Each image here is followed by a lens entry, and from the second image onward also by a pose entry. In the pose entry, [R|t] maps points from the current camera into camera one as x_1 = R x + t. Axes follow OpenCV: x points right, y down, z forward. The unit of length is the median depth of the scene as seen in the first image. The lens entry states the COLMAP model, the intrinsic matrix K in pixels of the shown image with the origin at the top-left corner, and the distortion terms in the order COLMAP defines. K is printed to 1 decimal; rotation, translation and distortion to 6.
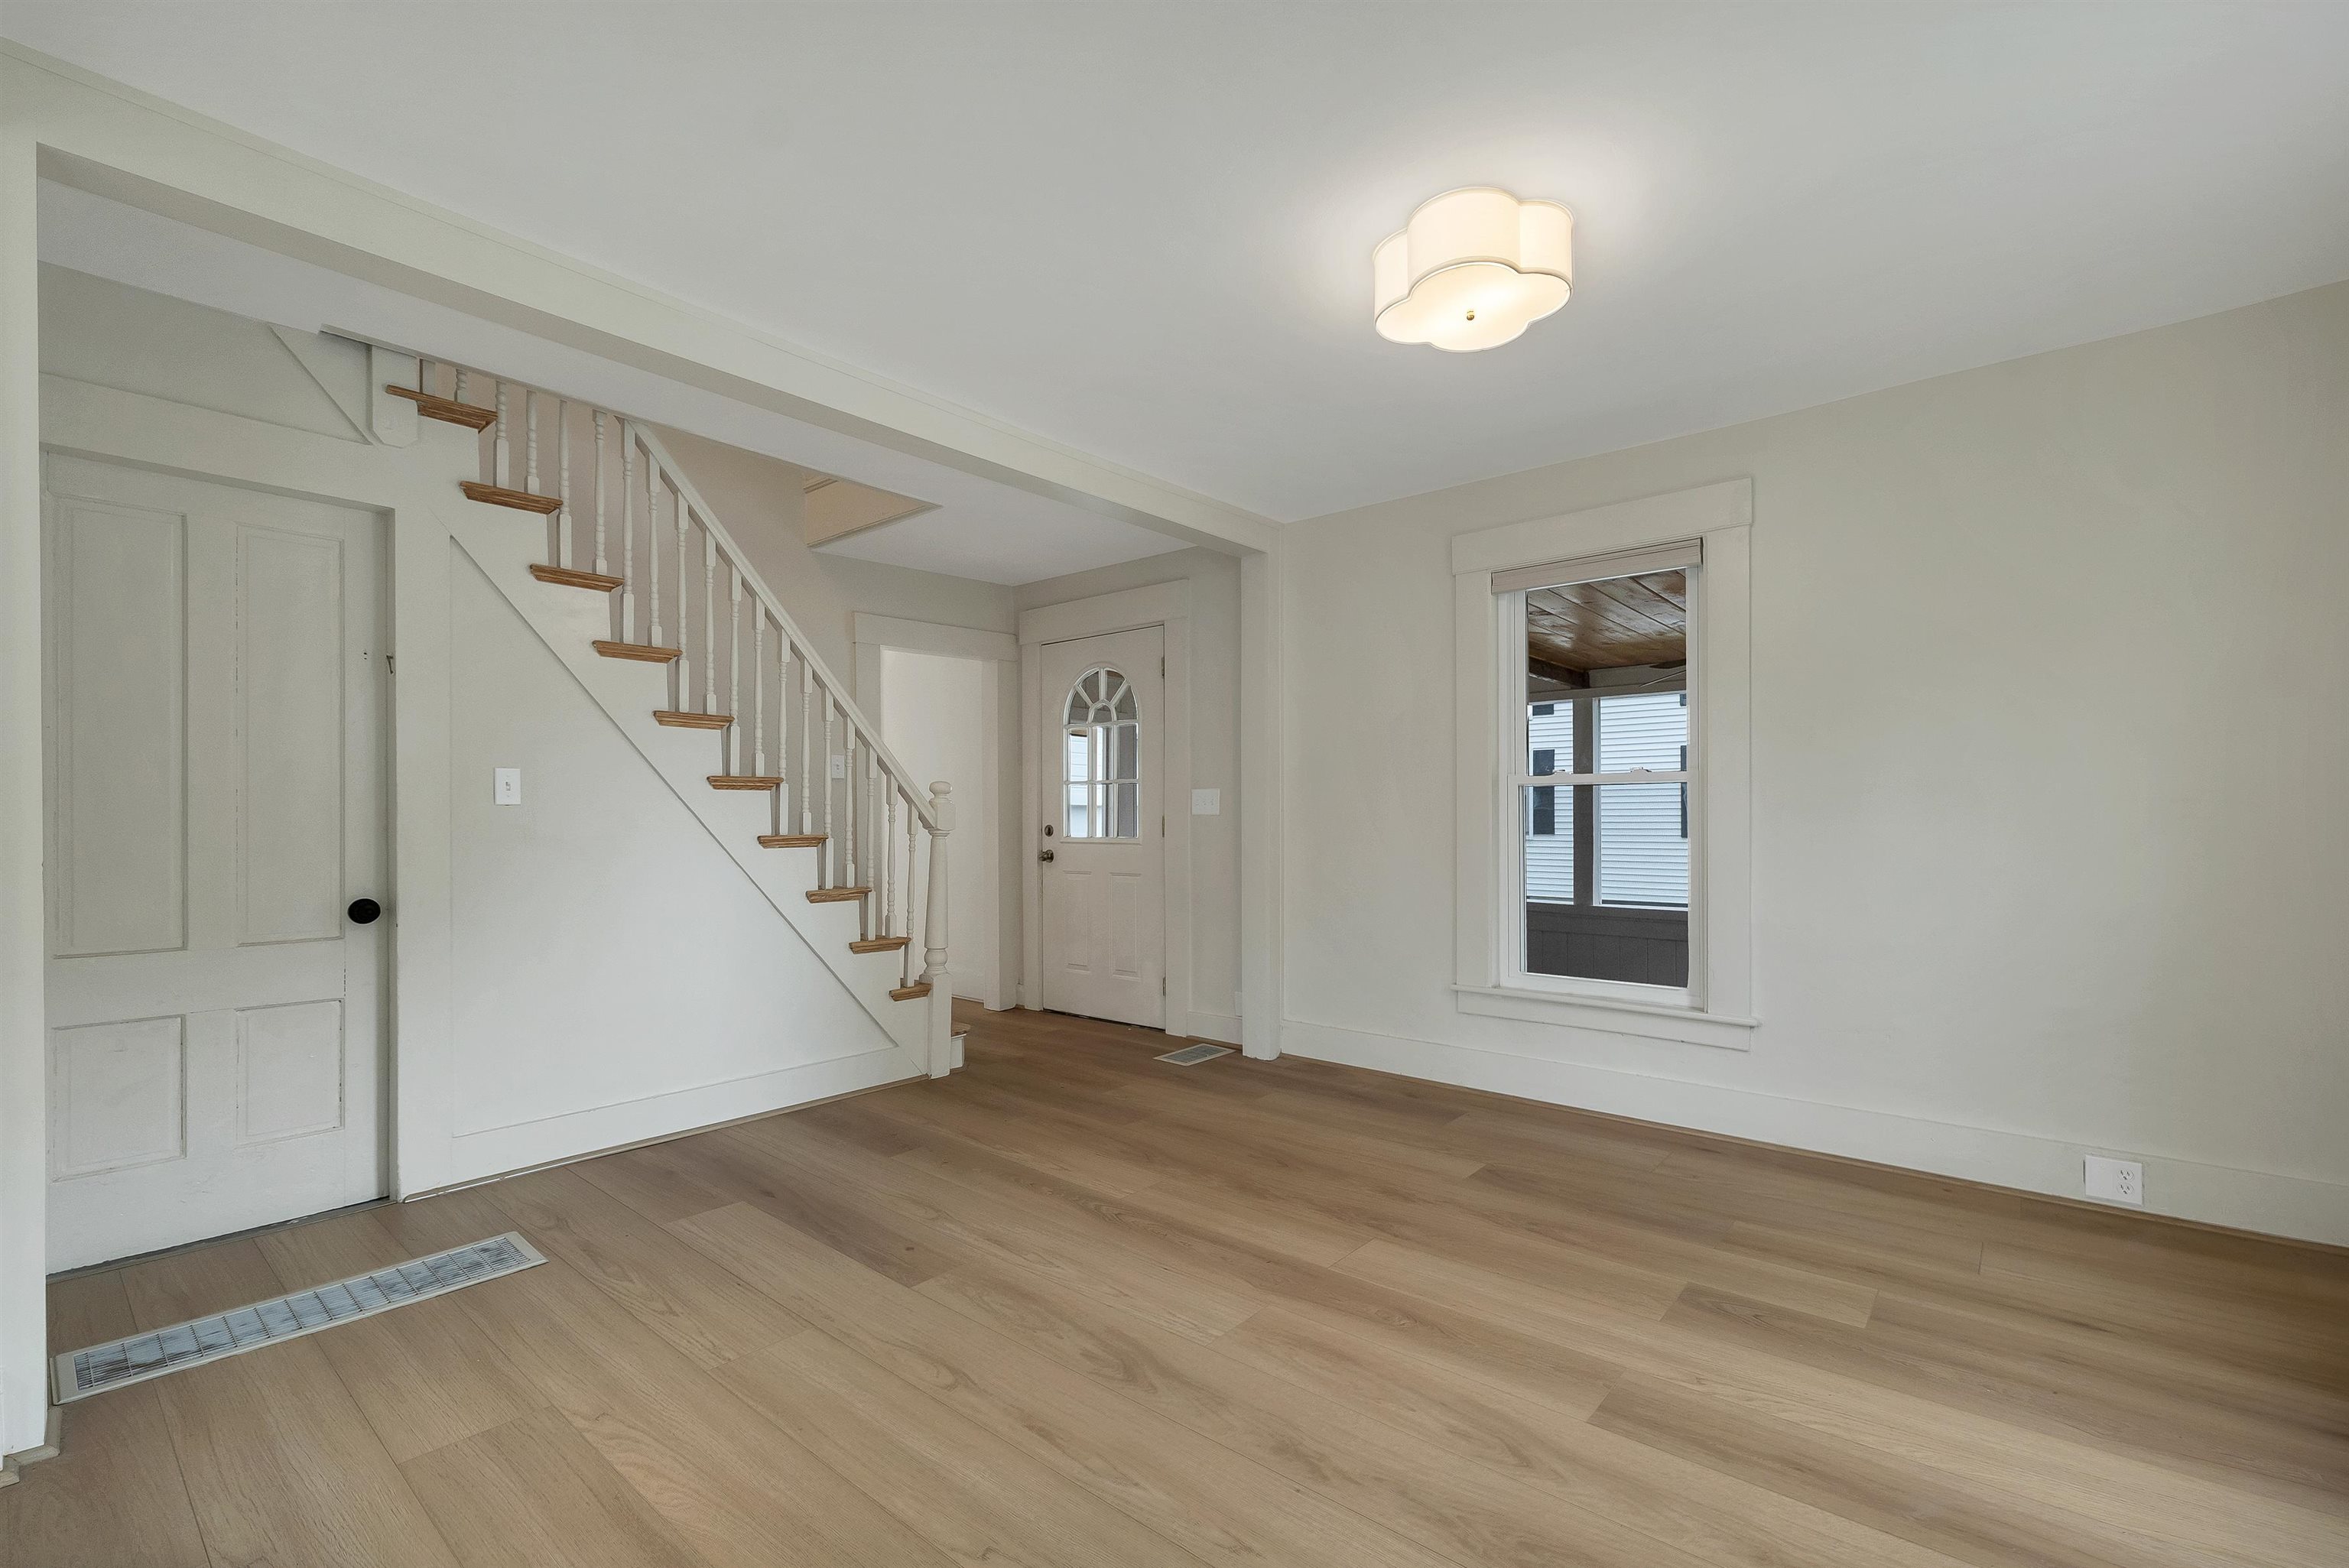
lens RADIAL K [[1064.8, 0, 1176.9], [0, 1064.8, 806.7], [0, 0, 1]] dist [-0.000097, 0.000198]
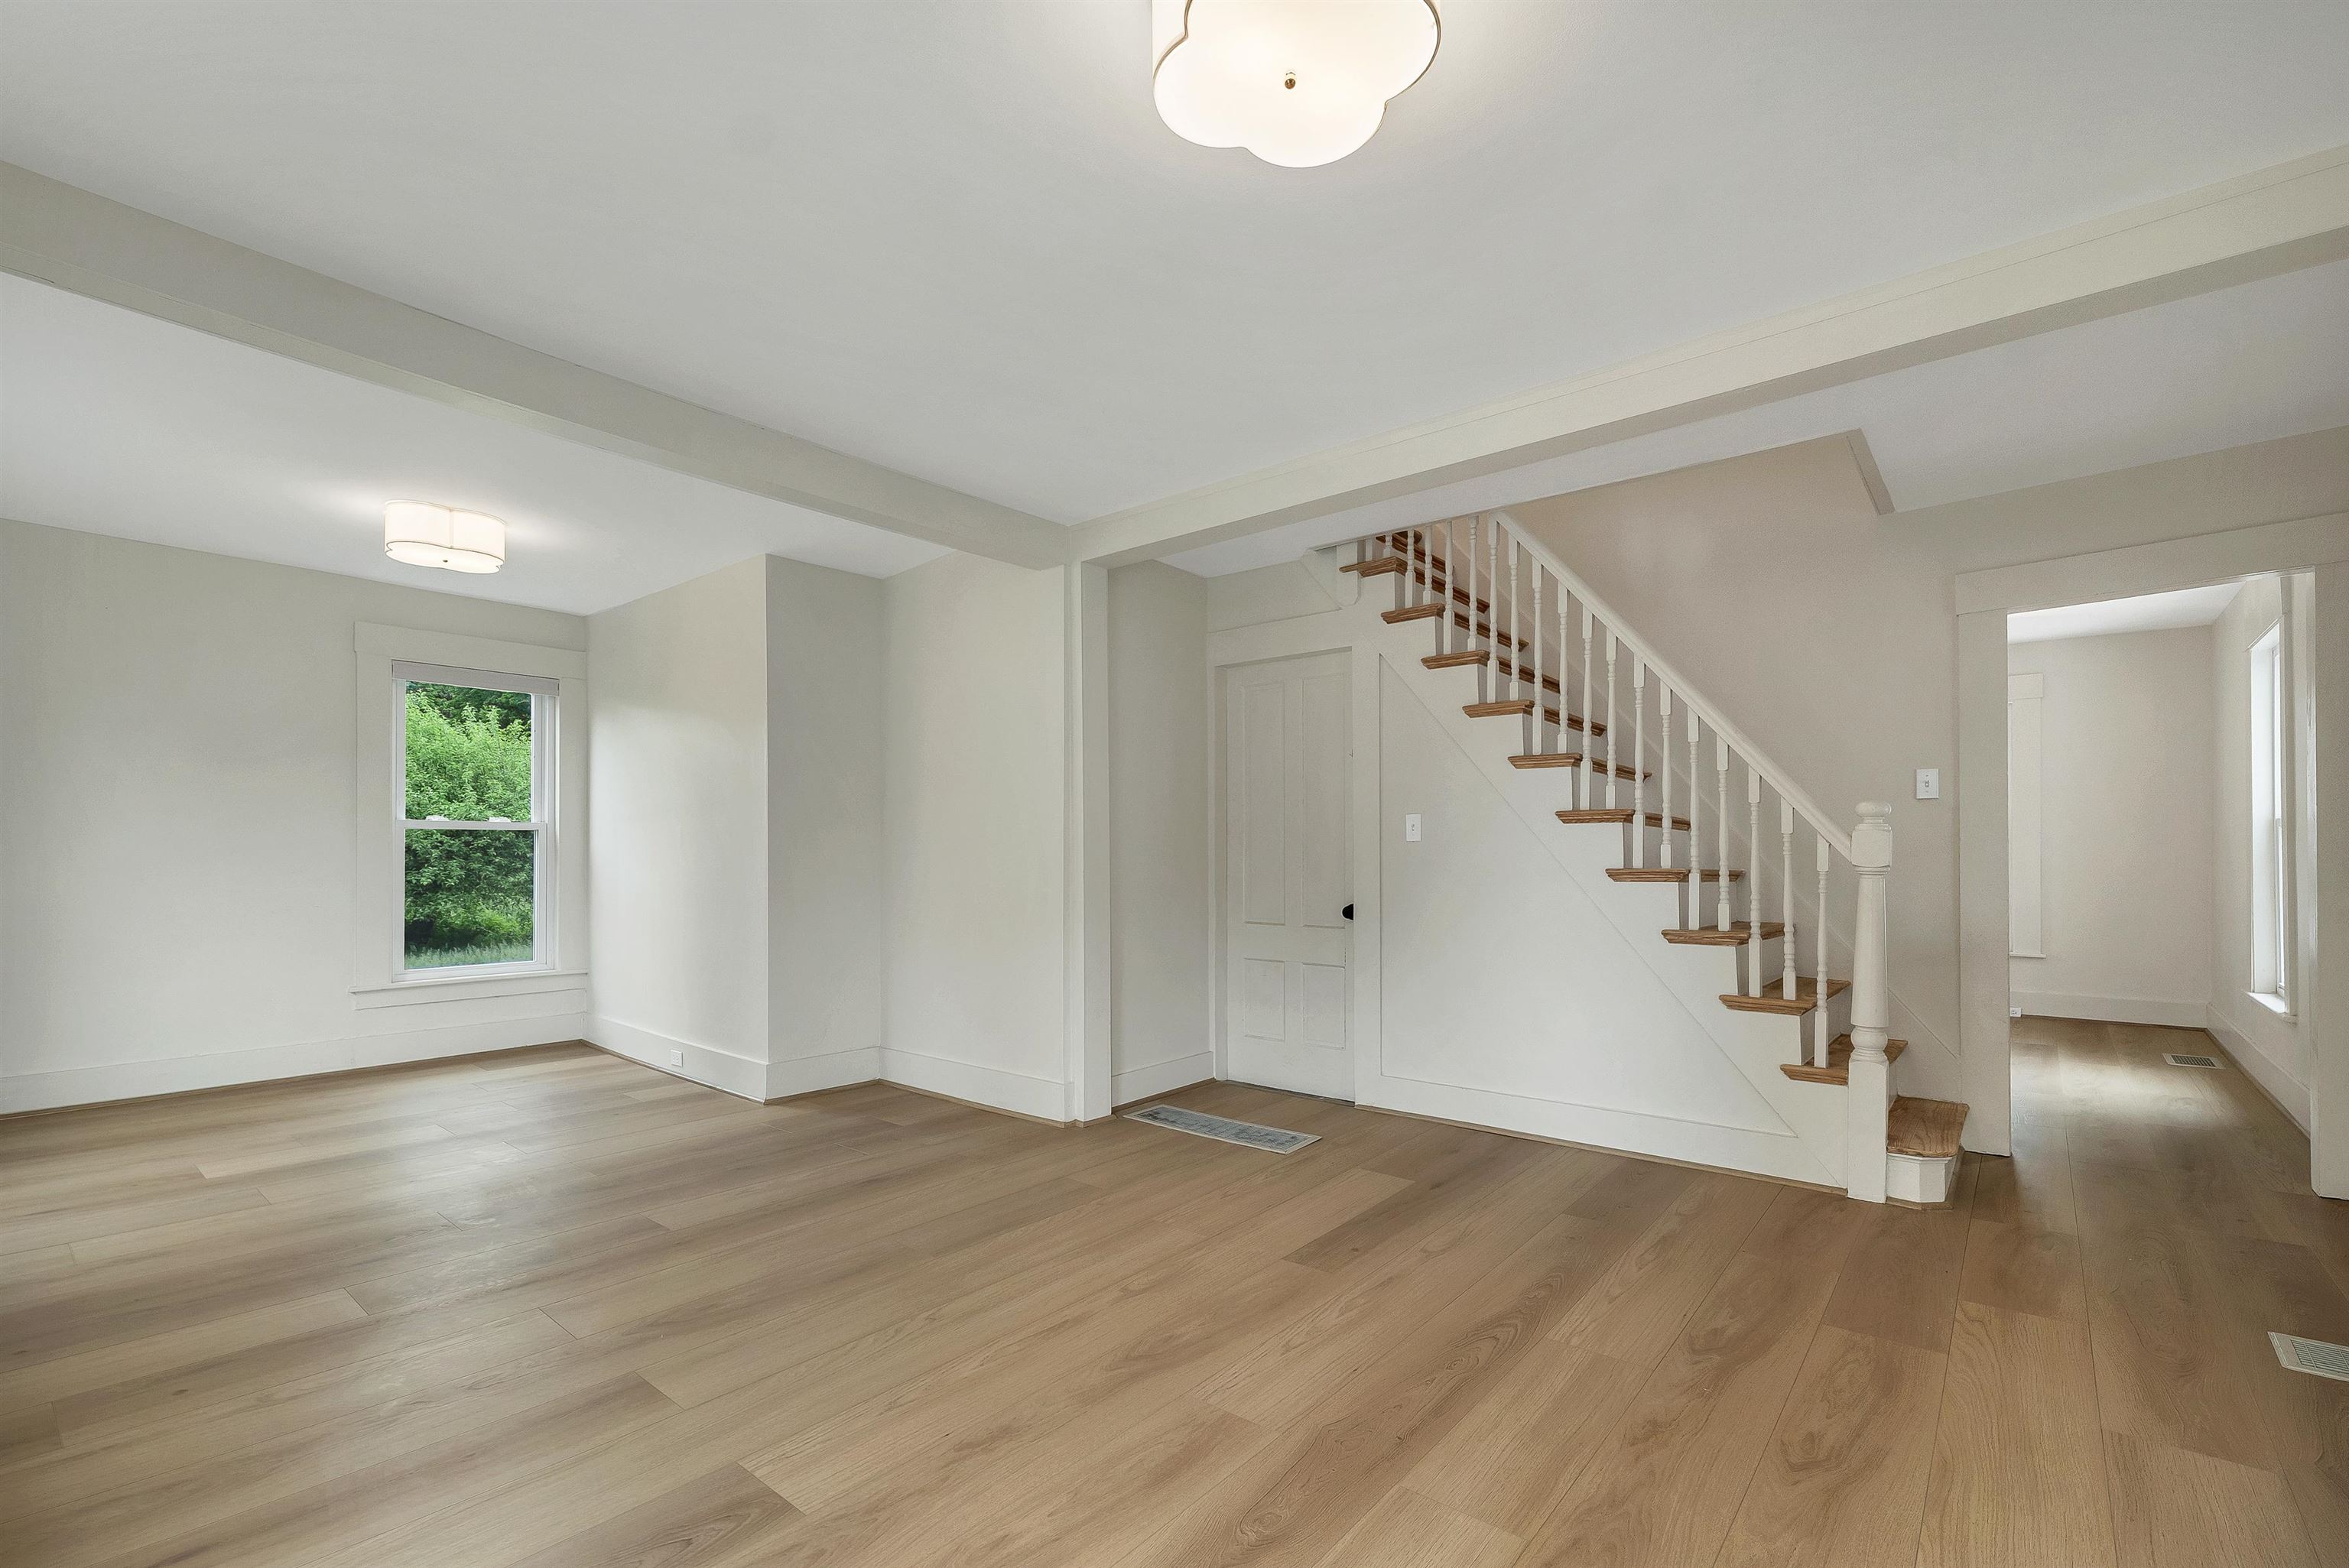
lens RADIAL K [[1064.8, 0, 1180.3], [0, 1064.8, 837.8], [0, 0, 1]] dist [-0.000097, 0.000198]
pose [[-0.025572, -0.010701, -0.999616, 0.723821], [0.011399, 0.999875, -0.010996, 0.005865], [0.999608, -0.011676, -0.025447, 0.735941]]
